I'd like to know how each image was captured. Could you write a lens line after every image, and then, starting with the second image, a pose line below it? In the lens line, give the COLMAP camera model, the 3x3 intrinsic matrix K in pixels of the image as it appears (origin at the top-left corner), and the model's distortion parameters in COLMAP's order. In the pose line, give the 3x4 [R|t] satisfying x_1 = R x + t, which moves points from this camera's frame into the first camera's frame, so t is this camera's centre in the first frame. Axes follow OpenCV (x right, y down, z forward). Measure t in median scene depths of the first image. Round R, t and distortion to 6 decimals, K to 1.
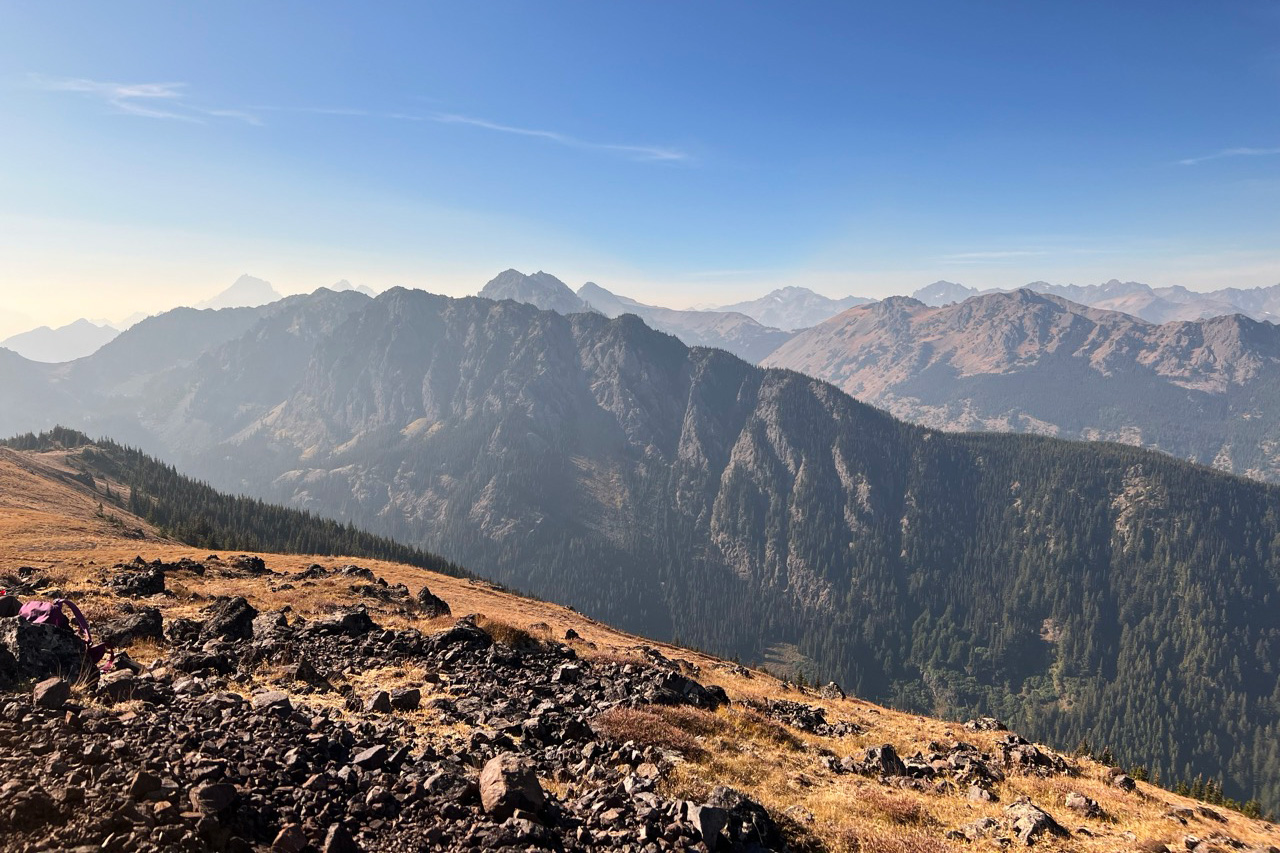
lens RADIAL K [[920.6, 0, 646.9], [0, 920.6, 391.8], [0, 0, 1]] dist [0.060322, -0.139478]
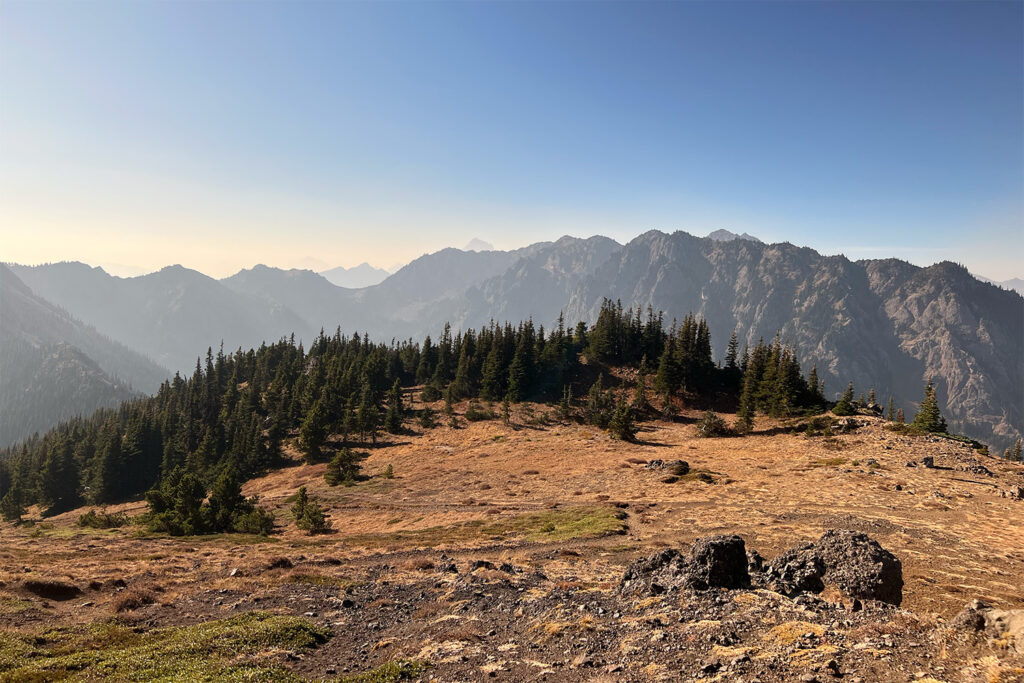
lens RADIAL K [[736.4, 0, 517.5], [0, 736.4, 313.7], [0, 0, 1]] dist [0.060322, -0.139478]
pose [[0.942745, 0.066790, -0.326759, -0.161244], [-0.079936, 0.996435, -0.026955, 0.012303], [0.323794, 0.051531, 0.944723, 0.223102]]
